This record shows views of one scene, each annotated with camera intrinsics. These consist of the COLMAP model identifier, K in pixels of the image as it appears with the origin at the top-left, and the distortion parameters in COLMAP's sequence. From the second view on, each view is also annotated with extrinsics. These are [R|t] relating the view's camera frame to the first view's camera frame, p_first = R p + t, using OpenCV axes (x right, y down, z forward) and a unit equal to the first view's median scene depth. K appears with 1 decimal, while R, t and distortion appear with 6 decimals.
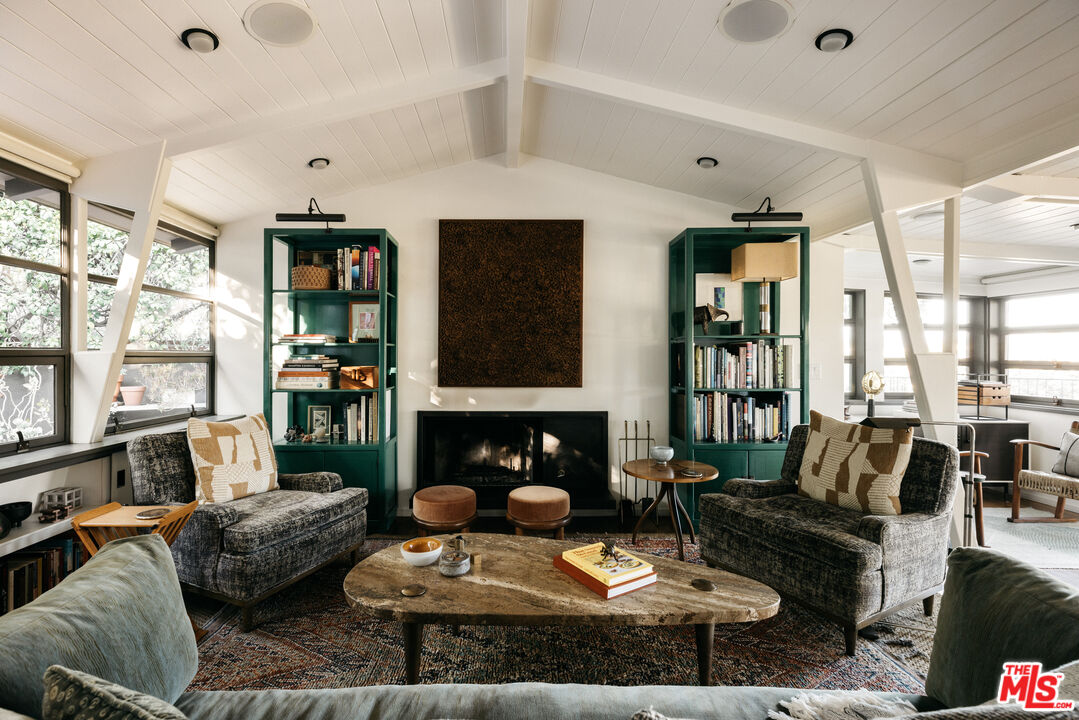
lens RADIAL K [[485.3, 0, 536.4], [0, 485.3, 356.3], [0, 0, 1]] dist [0.002934, 0.000162]
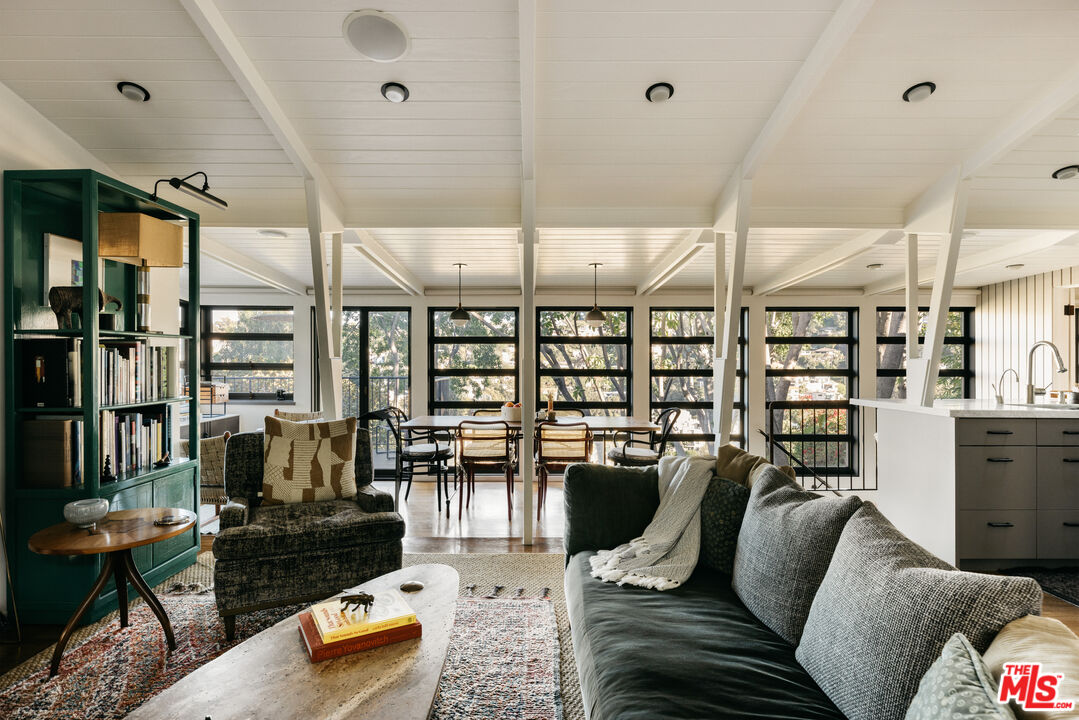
lens RADIAL K [[523.5, 0, 541.8], [0, 523.5, 360.7], [0, 0, 1]] dist [-0.011810, 0.000343]
pose [[0.041638, -0.001986, 0.999131, -0.357842], [-0.002573, 0.999994, 0.002095, -0.002209], [-0.999129, -0.002658, 0.041633, 0.327944]]
